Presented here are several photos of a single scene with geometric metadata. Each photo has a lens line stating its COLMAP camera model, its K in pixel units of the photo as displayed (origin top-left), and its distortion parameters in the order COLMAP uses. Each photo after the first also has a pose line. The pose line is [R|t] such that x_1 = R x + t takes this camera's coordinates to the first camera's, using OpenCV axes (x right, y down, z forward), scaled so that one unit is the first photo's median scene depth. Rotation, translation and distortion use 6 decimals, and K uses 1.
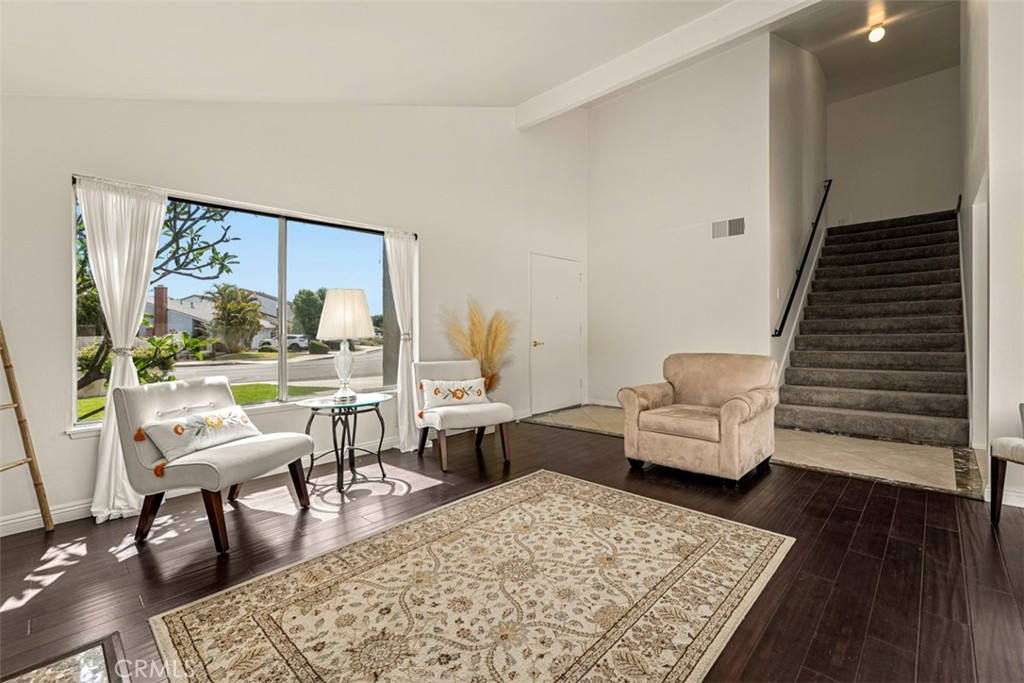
lens RADIAL K [[447.1, 0, 507.5], [0, 447.1, 334.4], [0, 0, 1]] dist [0.001952, -0.000667]
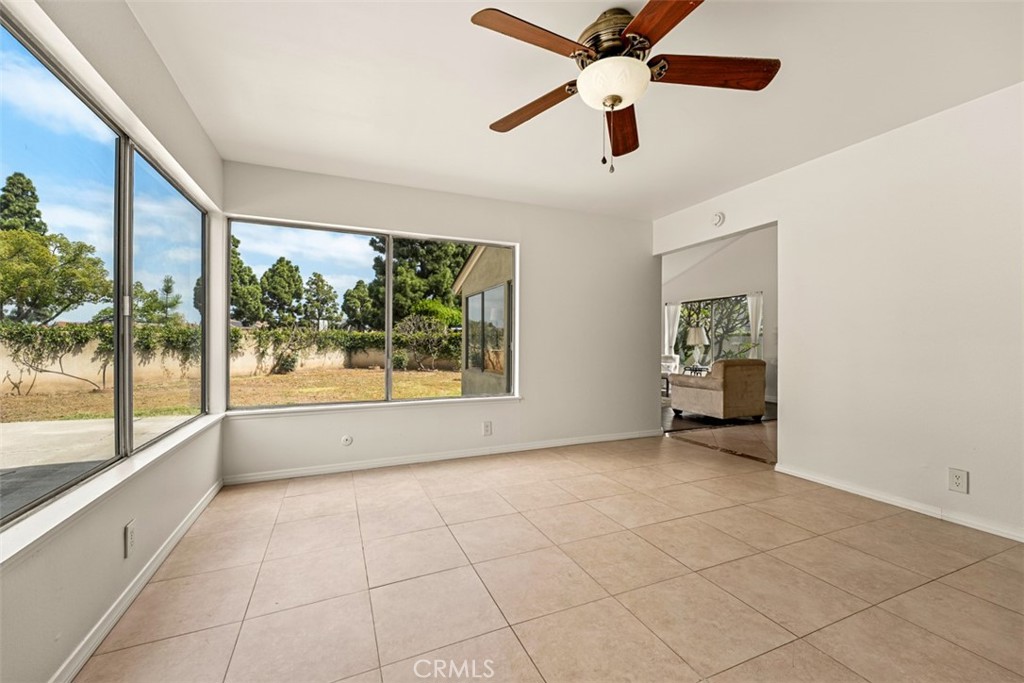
lens RADIAL K [[411.1, 0, 507.5], [0, 411.1, 342.2], [0, 0, 1]] dist [-0.001937, -0.000264]
pose [[-0.393060, 0.012286, -0.919431, 3.373408], [-0.000972, 0.999905, 0.013777, -0.056464], [0.919513, 0.006309, -0.393010, 1.270351]]
